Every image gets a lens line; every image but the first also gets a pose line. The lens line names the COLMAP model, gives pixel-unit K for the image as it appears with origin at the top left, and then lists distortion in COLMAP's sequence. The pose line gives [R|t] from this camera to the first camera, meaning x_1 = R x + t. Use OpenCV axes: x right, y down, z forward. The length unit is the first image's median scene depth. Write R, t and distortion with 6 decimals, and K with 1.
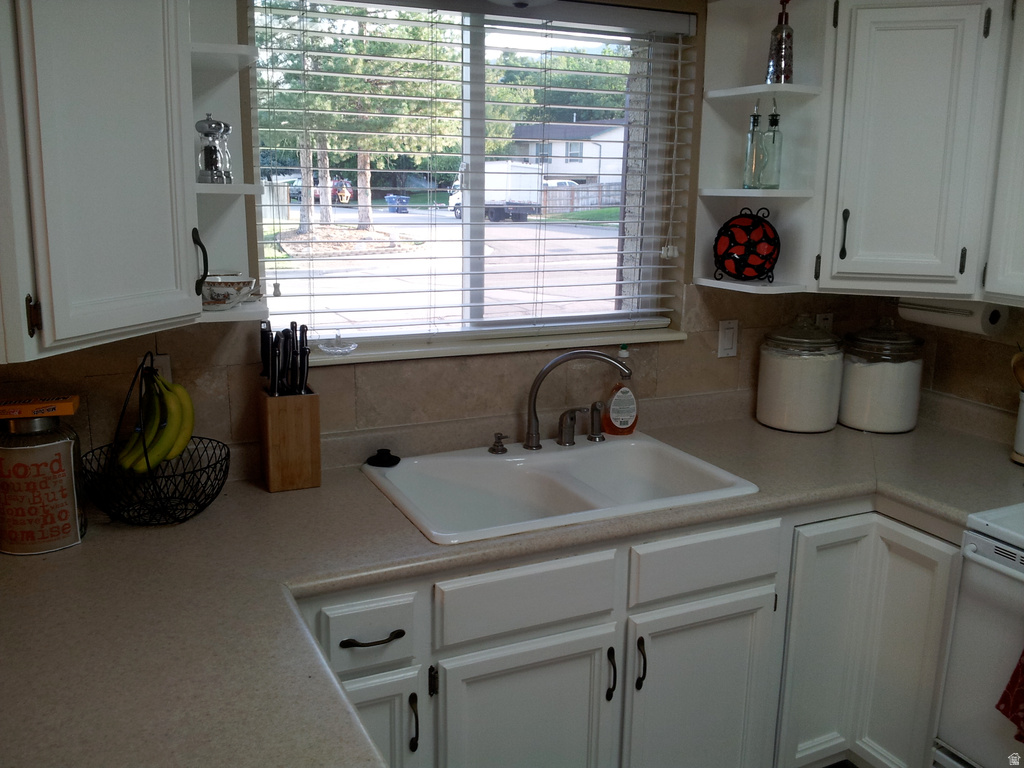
lens RADIAL K [[912.0, 0, 513.0], [0, 912.0, 371.7], [0, 0, 1]] dist [0.144242, -0.414777]
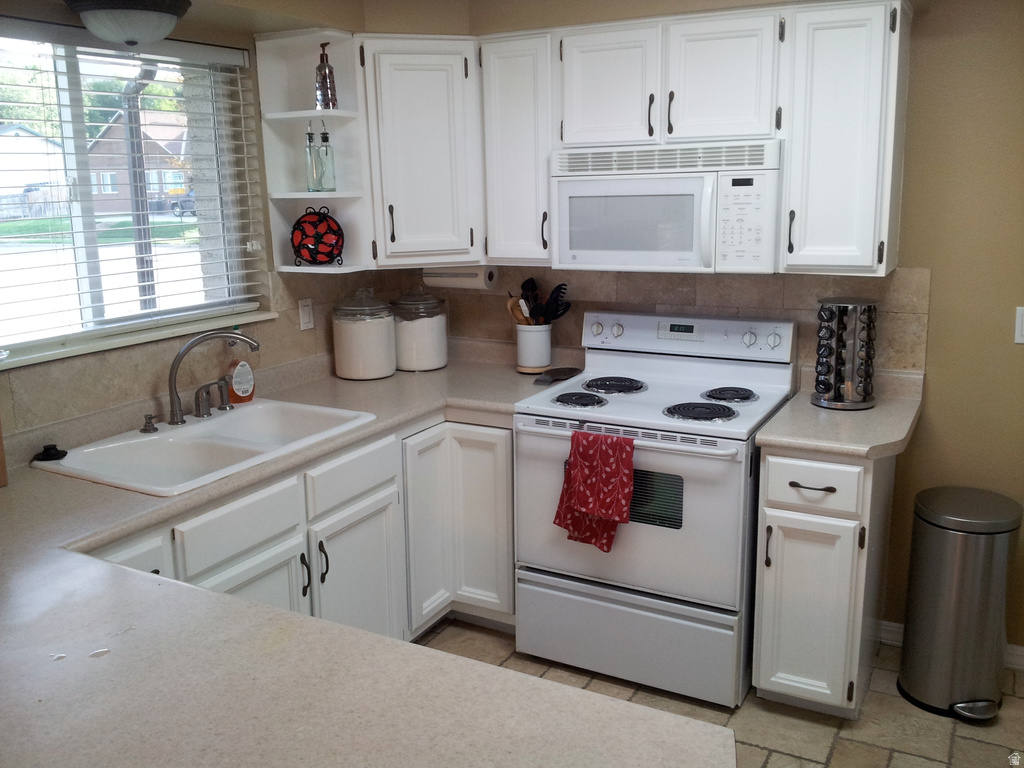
lens RADIAL K [[912.0, 0, 513.0], [0, 912.0, 371.7], [0, 0, 1]] dist [0.144242, -0.414777]
pose [[0.813842, -0.146950, 0.562198, -0.270267], [0.149083, 0.987915, 0.042412, 0.032542], [-0.561636, 0.049298, 0.825915, -0.184104]]
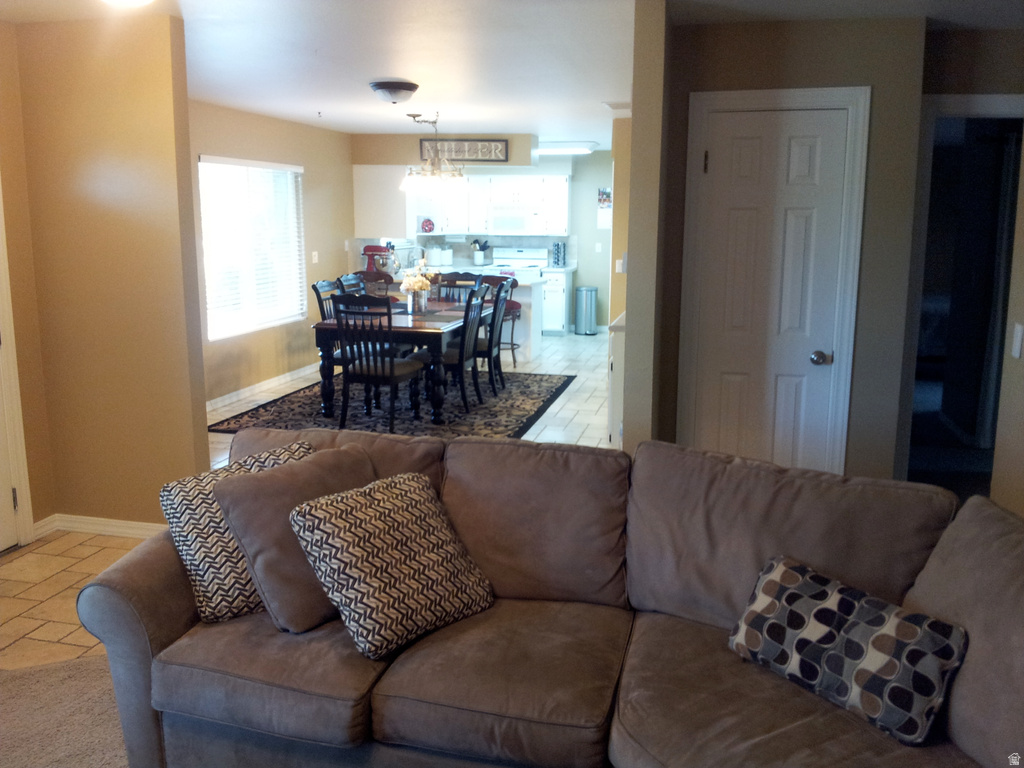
lens RADIAL K [[912.0, 0, 513.0], [0, 912.0, 371.7], [0, 0, 1]] dist [0.144242, -0.414777]
pose [[0.623965, -0.141204, 0.768589, -3.326359], [0.159623, 0.985832, 0.051529, 0.451517], [-0.764976, 0.090532, 0.637664, -2.368764]]
